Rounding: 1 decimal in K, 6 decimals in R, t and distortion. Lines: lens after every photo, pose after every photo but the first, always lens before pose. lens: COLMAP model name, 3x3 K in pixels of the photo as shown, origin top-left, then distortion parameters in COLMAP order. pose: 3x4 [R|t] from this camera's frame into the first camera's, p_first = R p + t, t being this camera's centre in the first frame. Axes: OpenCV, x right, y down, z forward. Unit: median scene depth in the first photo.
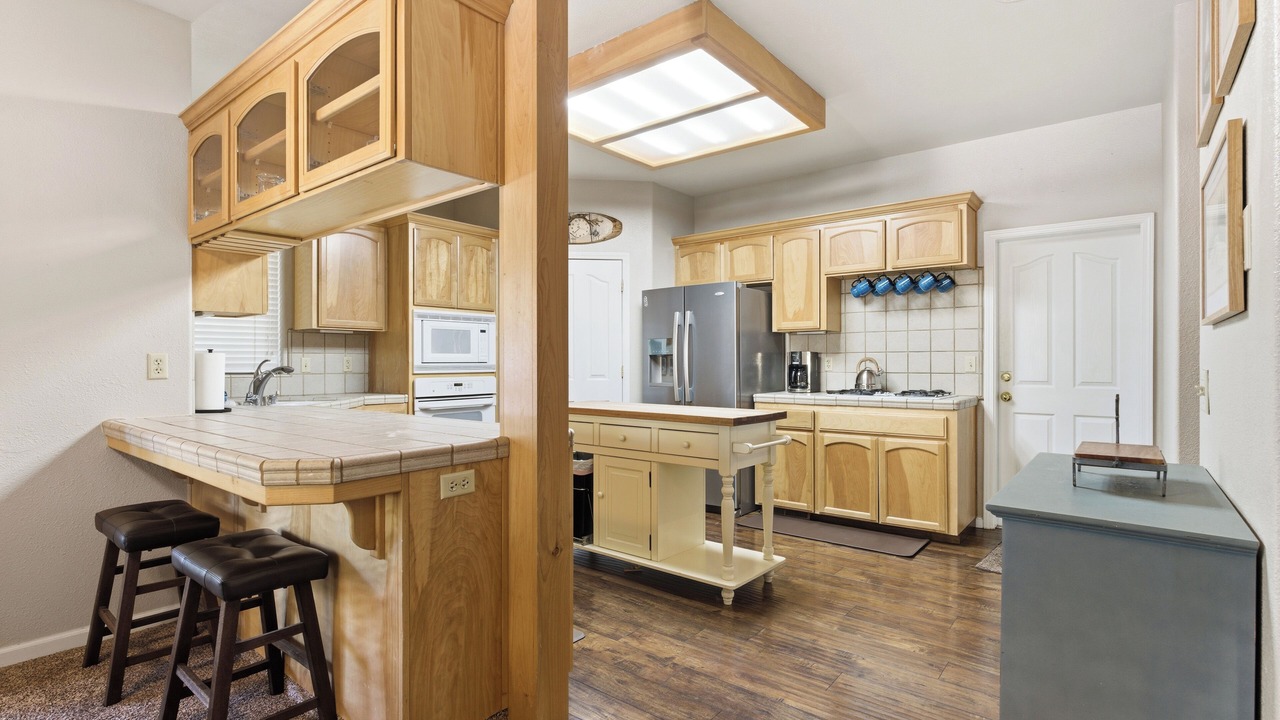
lens RADIAL K [[616.6, 0, 637.9], [0, 616.6, 361.8], [0, 0, 1]] dist [-0.008449, -0.000428]
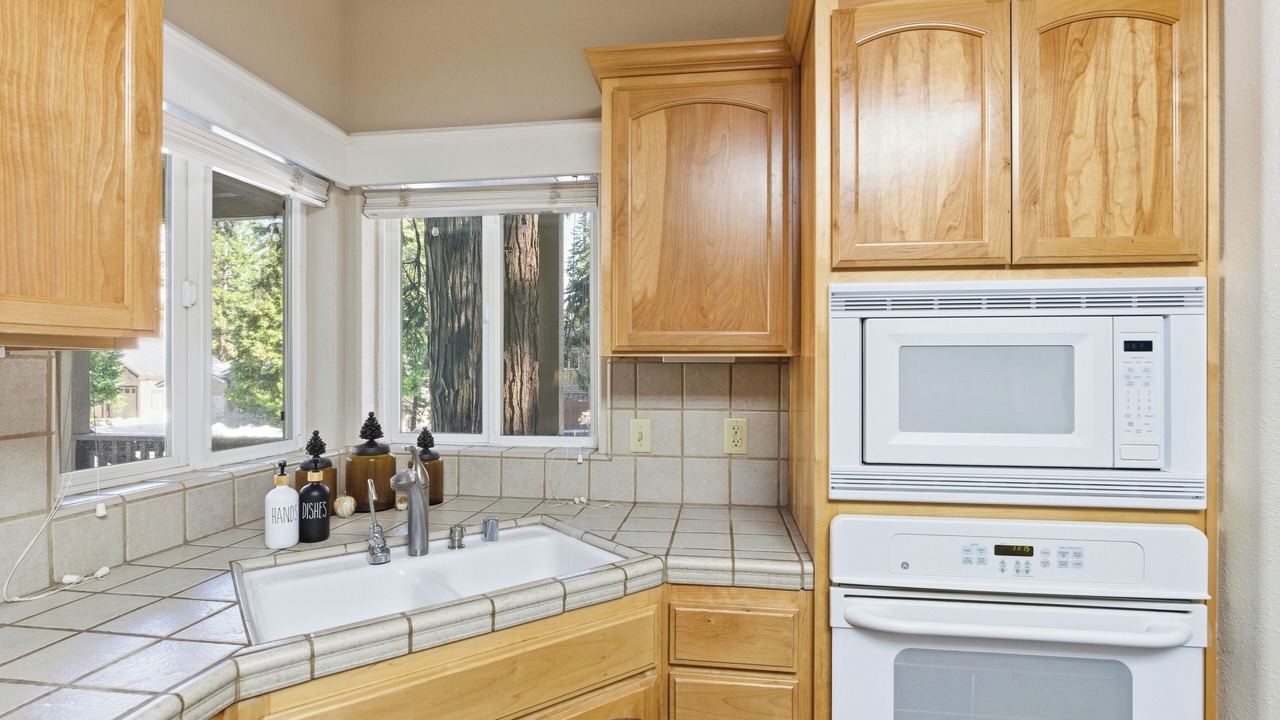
lens RADIAL K [[616.6, 0, 643.0], [0, 616.6, 367.6], [0, 0, 1]] dist [-0.008449, -0.000428]
pose [[0.519119, 0.002005, -0.854699, -0.147565], [-0.002576, 0.999996, 0.000782, -0.042077], [0.854698, 0.001796, 0.519123, 0.725460]]
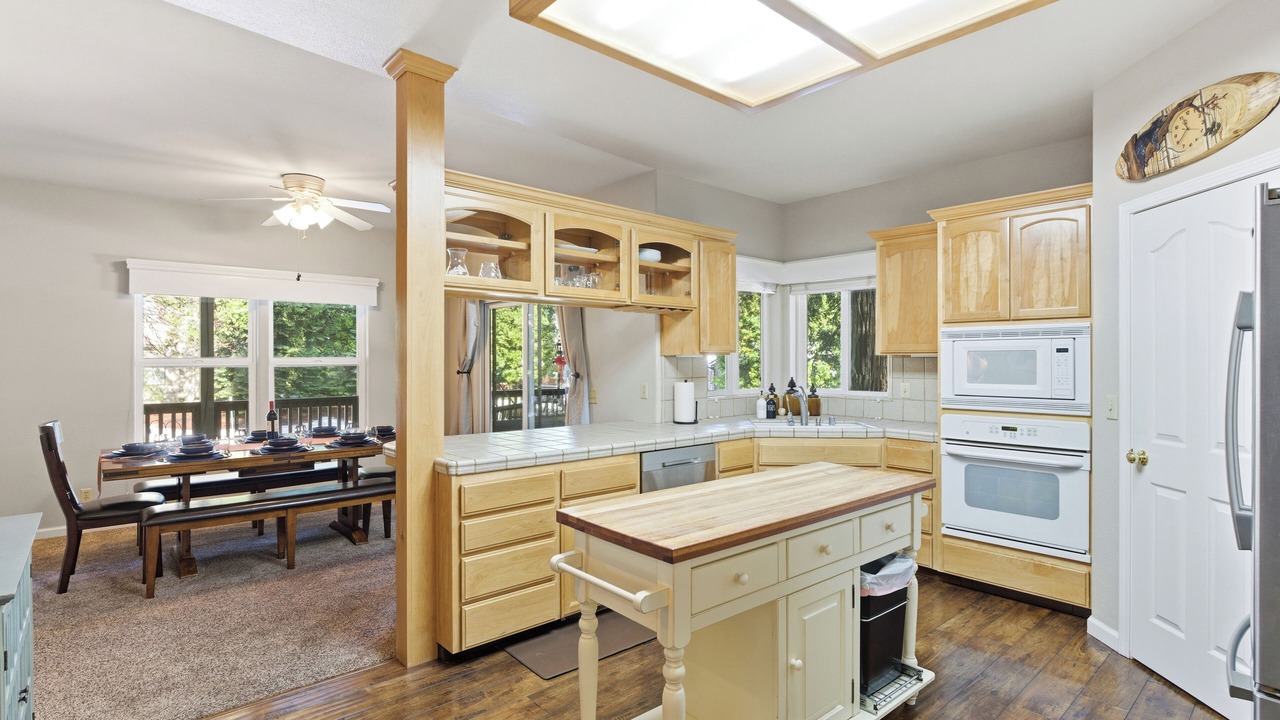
lens RADIAL K [[616.6, 0, 635.3], [0, 616.6, 360.4], [0, 0, 1]] dist [-0.008449, -0.000428]
pose [[-0.169405, 0.003795, -0.985539, 0.470997], [0.003528, 0.999989, 0.003244, -0.044548], [0.985540, -0.002927, -0.169417, 0.699709]]
